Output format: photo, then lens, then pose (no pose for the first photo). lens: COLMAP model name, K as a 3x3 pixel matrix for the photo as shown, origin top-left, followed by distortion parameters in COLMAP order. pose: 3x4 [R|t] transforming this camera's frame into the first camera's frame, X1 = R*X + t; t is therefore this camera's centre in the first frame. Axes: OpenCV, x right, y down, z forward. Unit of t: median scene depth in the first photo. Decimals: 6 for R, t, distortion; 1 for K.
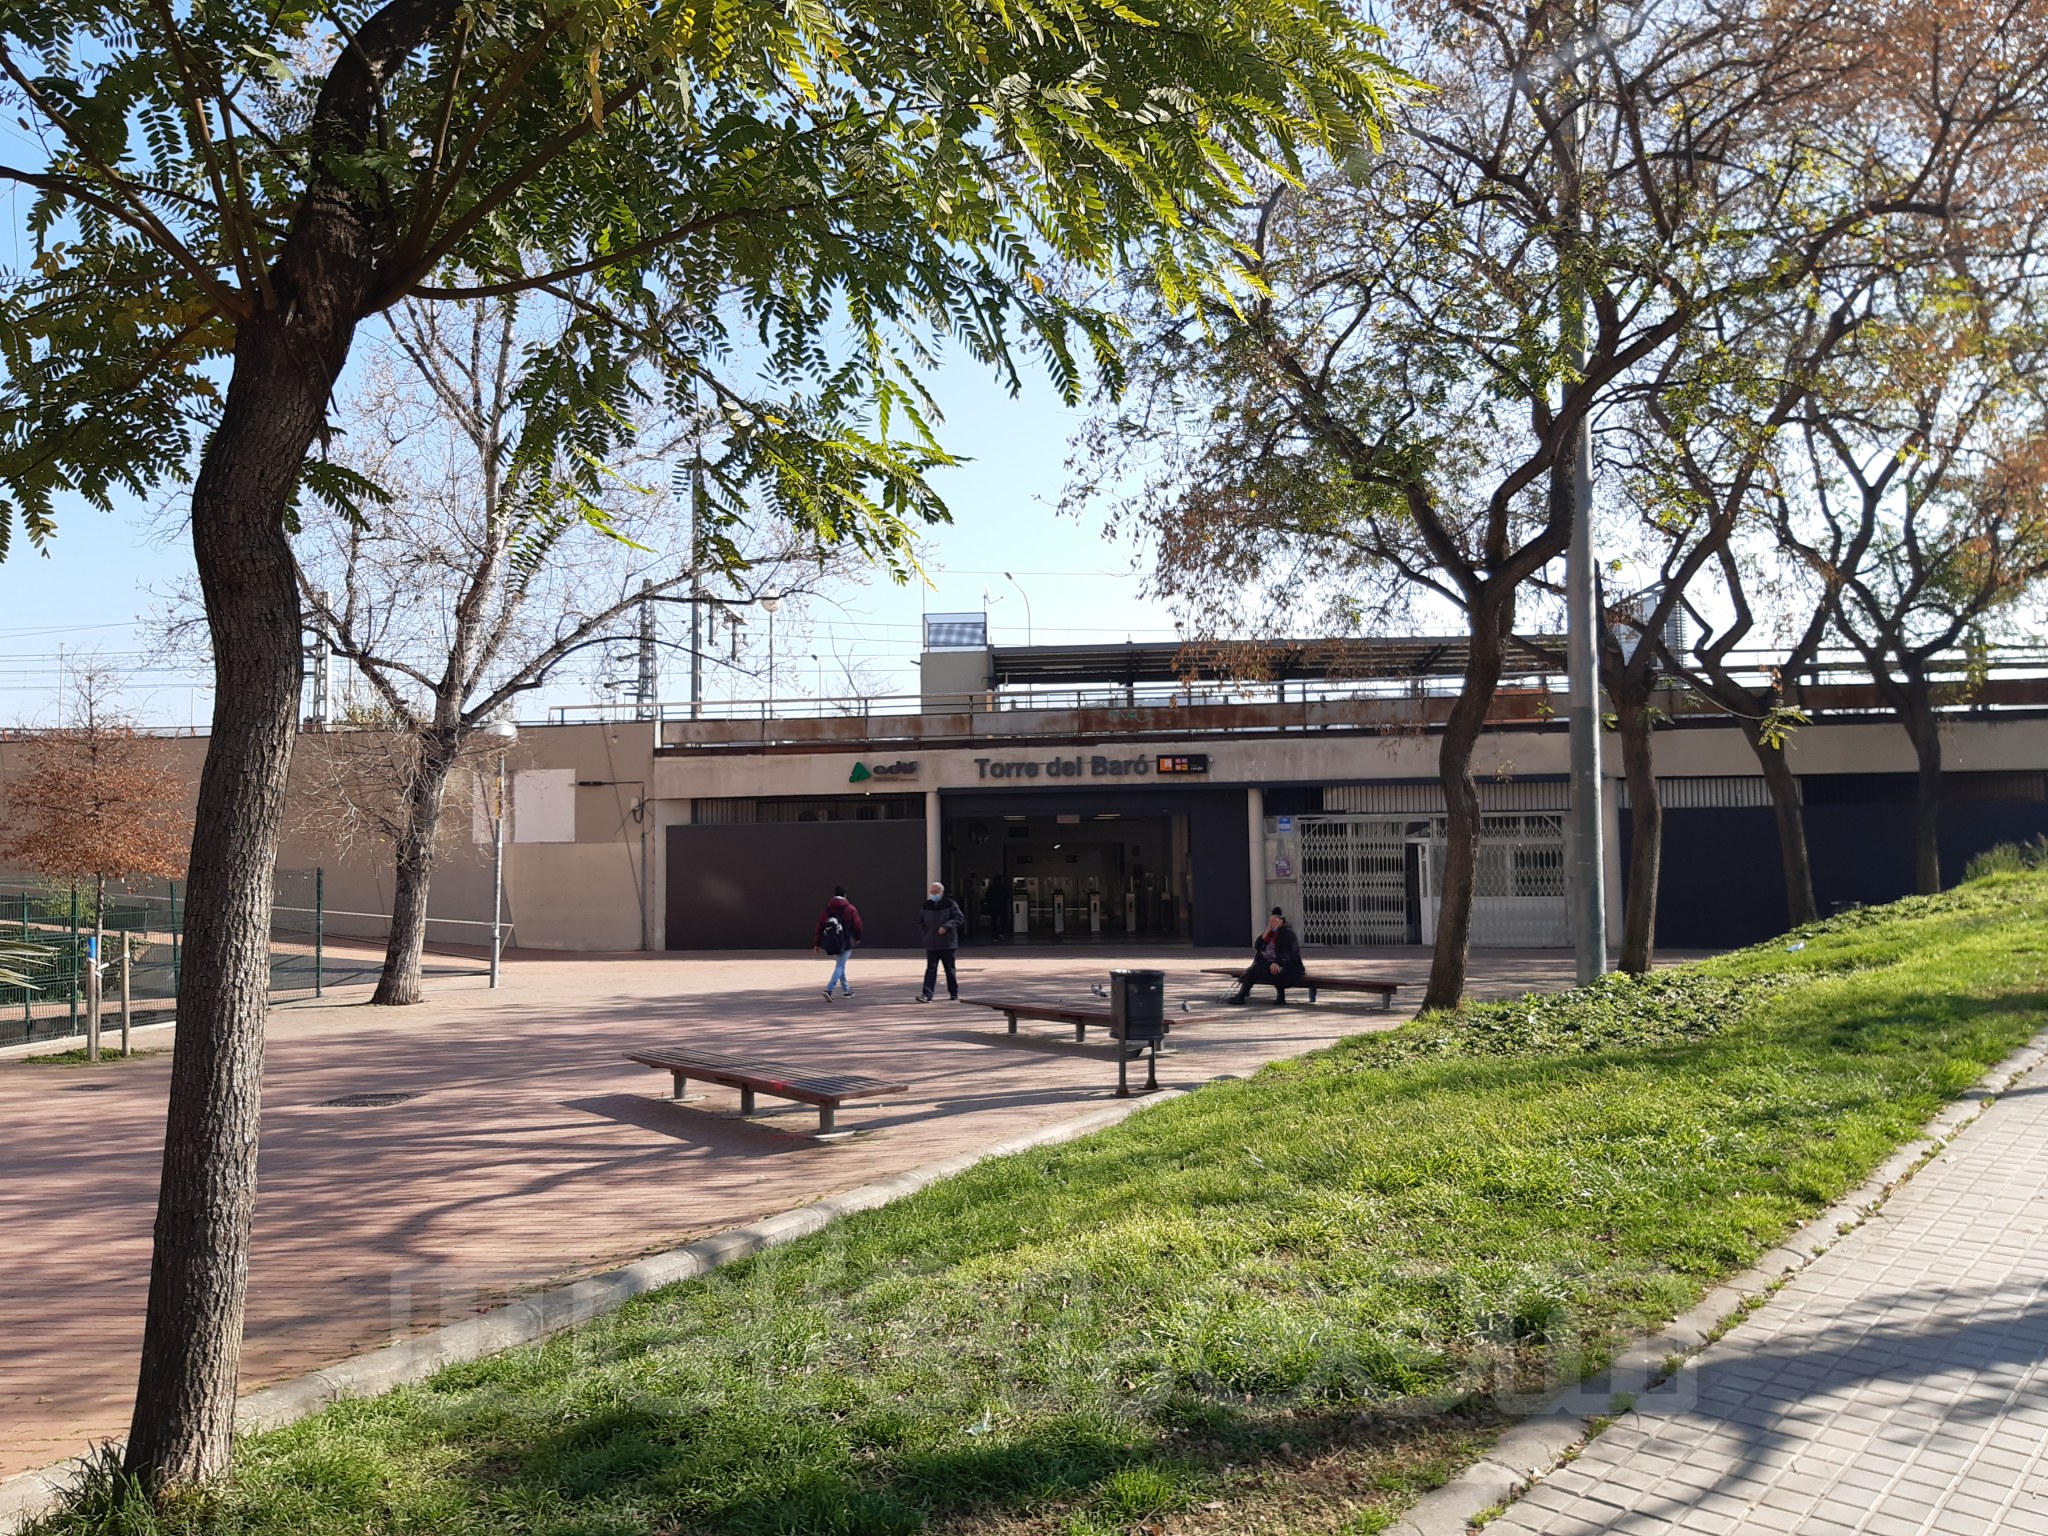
lens RADIAL K [[1553.3, 0, 1026.2], [0, 1553.3, 770.6], [0, 0, 1]] dist [-0.011121, -0.012528]
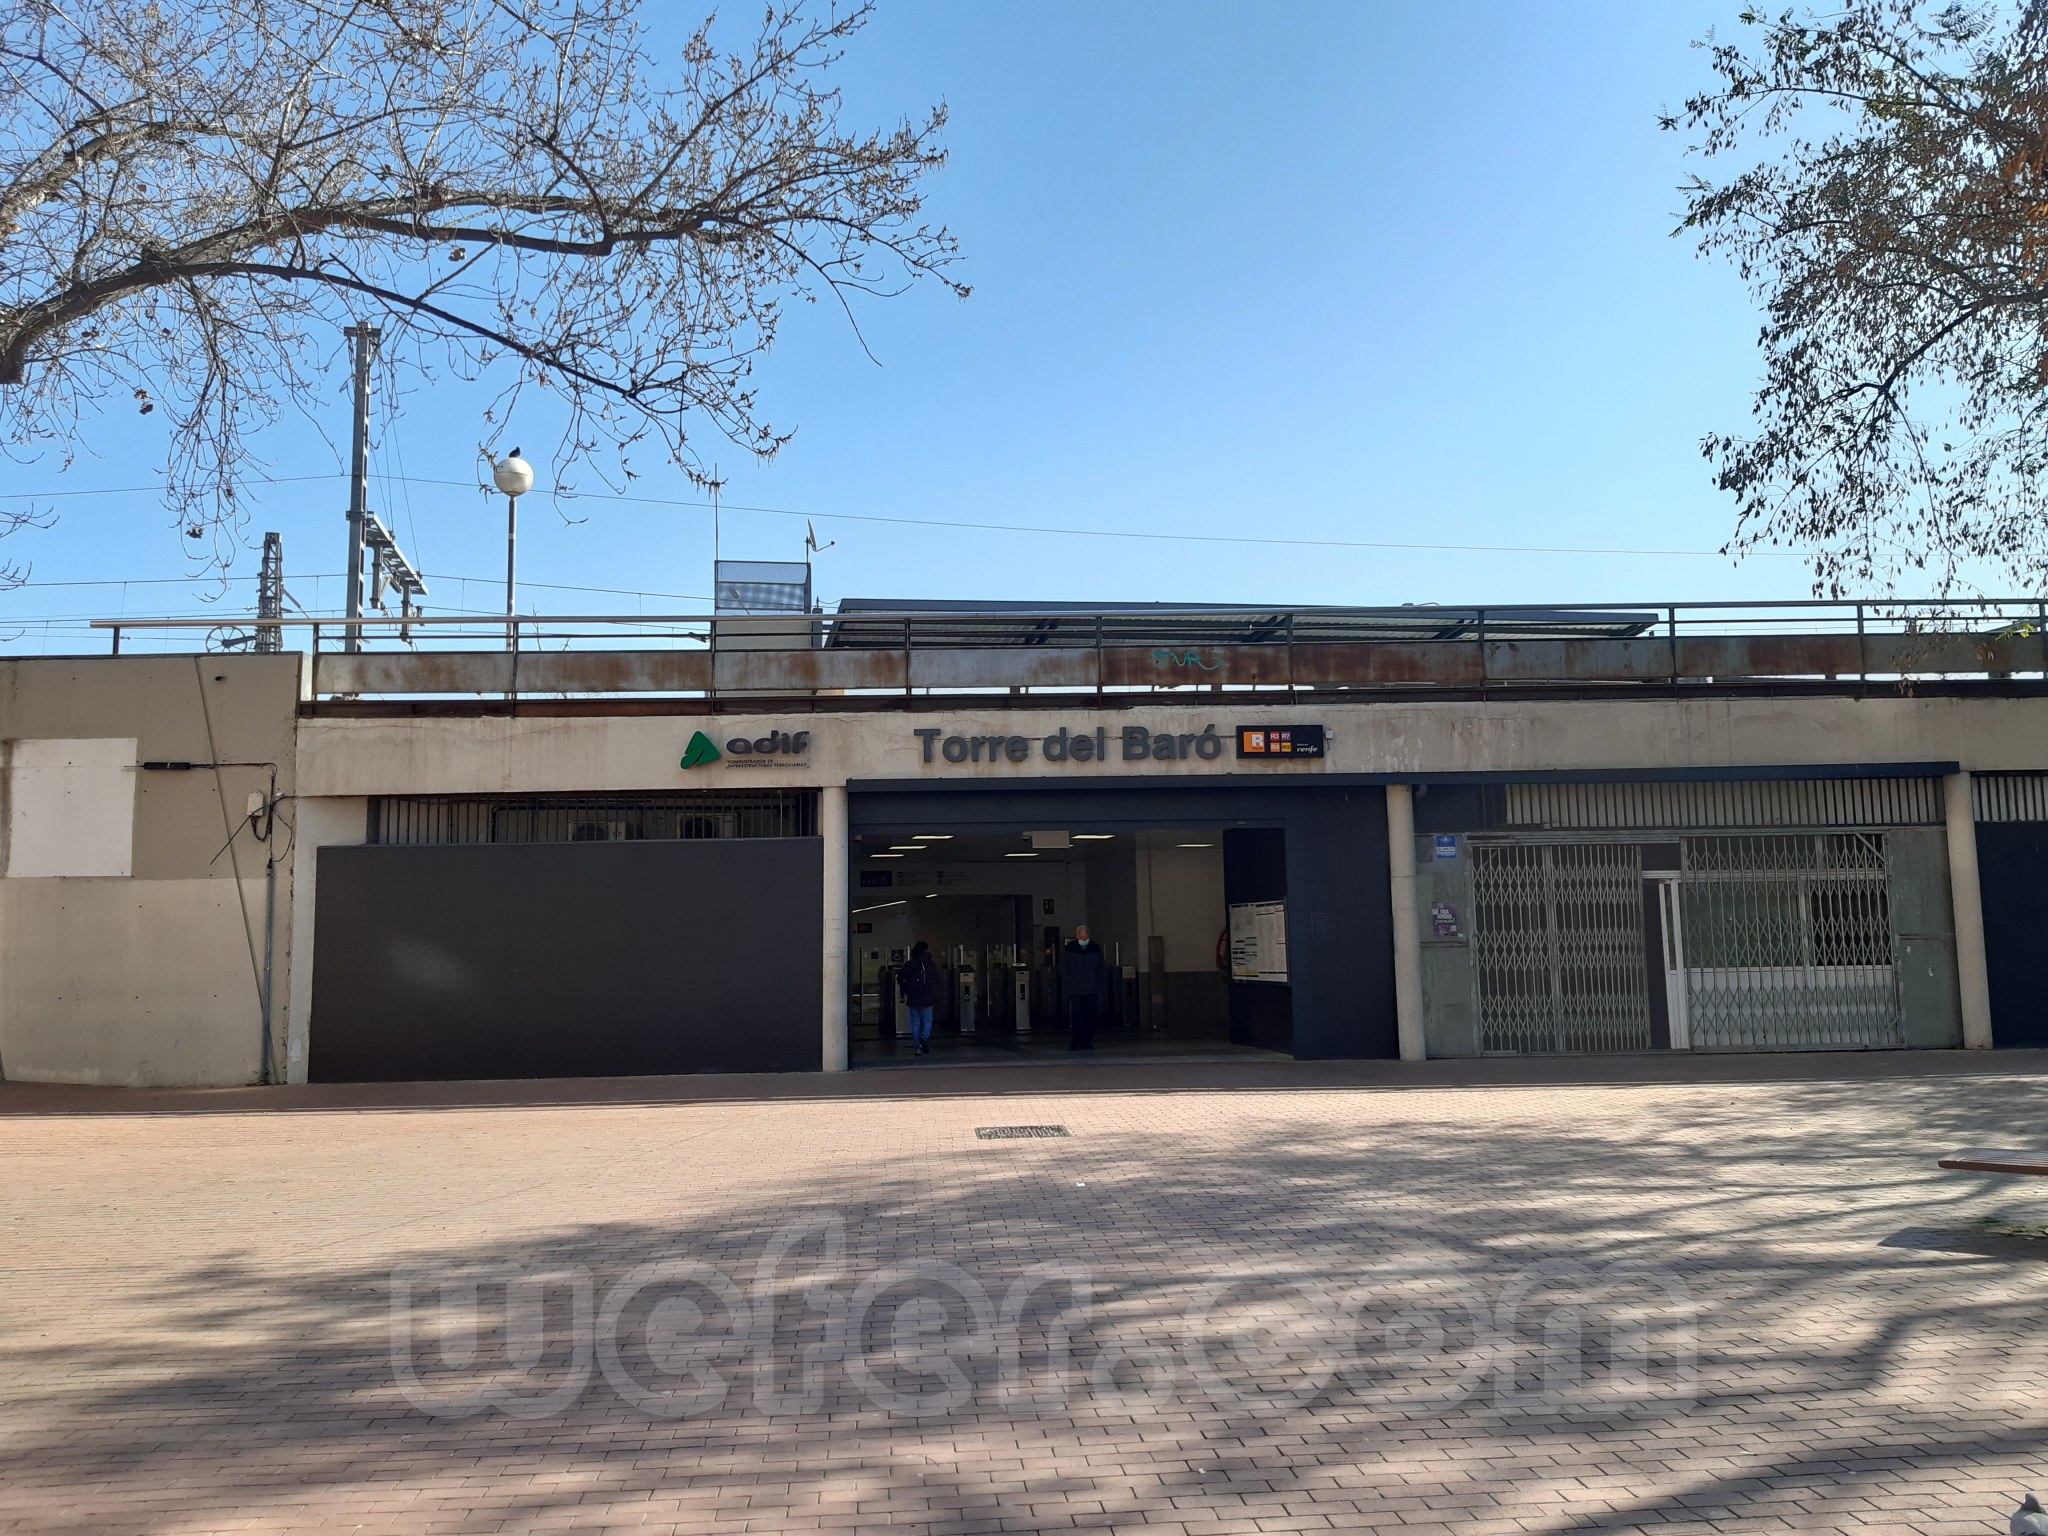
lens RADIAL K [[1553.3, 0, 1020.6], [0, 1553.3, 763.8], [0, 0, 1]] dist [-0.011121, -0.012528]
pose [[0.975407, 0.019604, 0.219538, -0.118432], [-0.007927, 0.998513, -0.053941, 0.035105], [-0.220269, 0.050874, 0.974112, 0.444122]]
